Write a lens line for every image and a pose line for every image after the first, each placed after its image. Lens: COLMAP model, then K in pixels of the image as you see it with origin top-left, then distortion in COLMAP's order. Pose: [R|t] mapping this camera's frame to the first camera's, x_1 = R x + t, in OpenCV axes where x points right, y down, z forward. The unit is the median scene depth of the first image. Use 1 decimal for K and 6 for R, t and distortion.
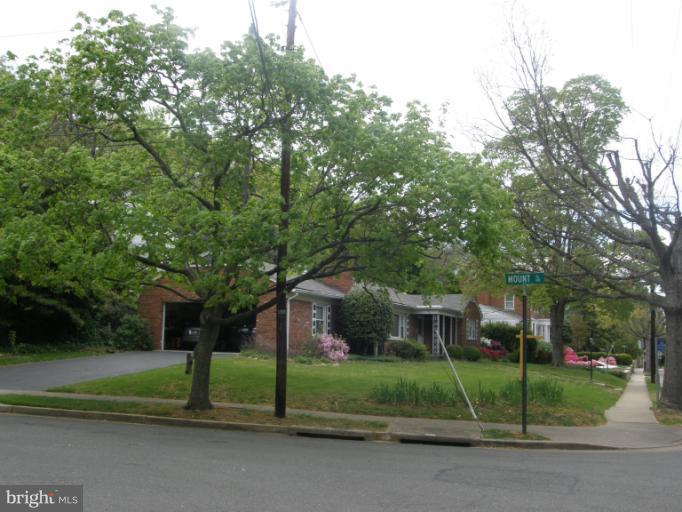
lens RADIAL K [[599.6, 0, 349.0], [0, 599.6, 260.3], [0, 0, 1]] dist [-0.148939, 0.120208]
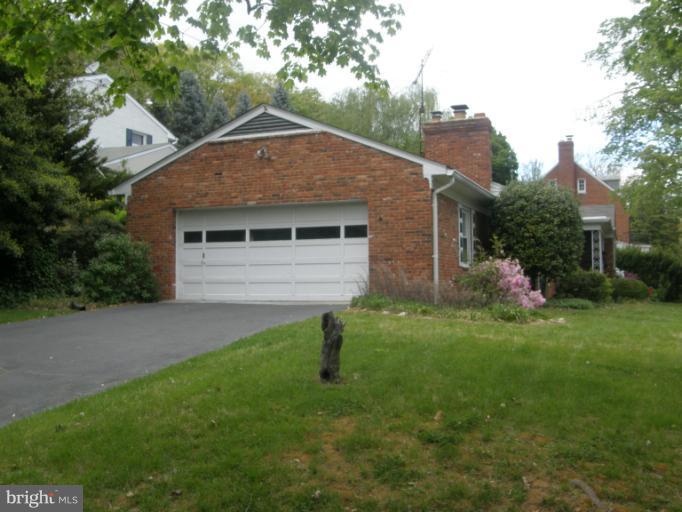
lens RADIAL K [[599.6, 0, 349.0], [0, 599.6, 260.3], [0, 0, 1]] dist [-0.148939, 0.120208]
pose [[0.998526, -0.021401, 0.049881, -0.192234], [0.016310, 0.994820, 0.100339, 0.067047], [-0.051770, -0.099378, 0.993702, 0.474620]]
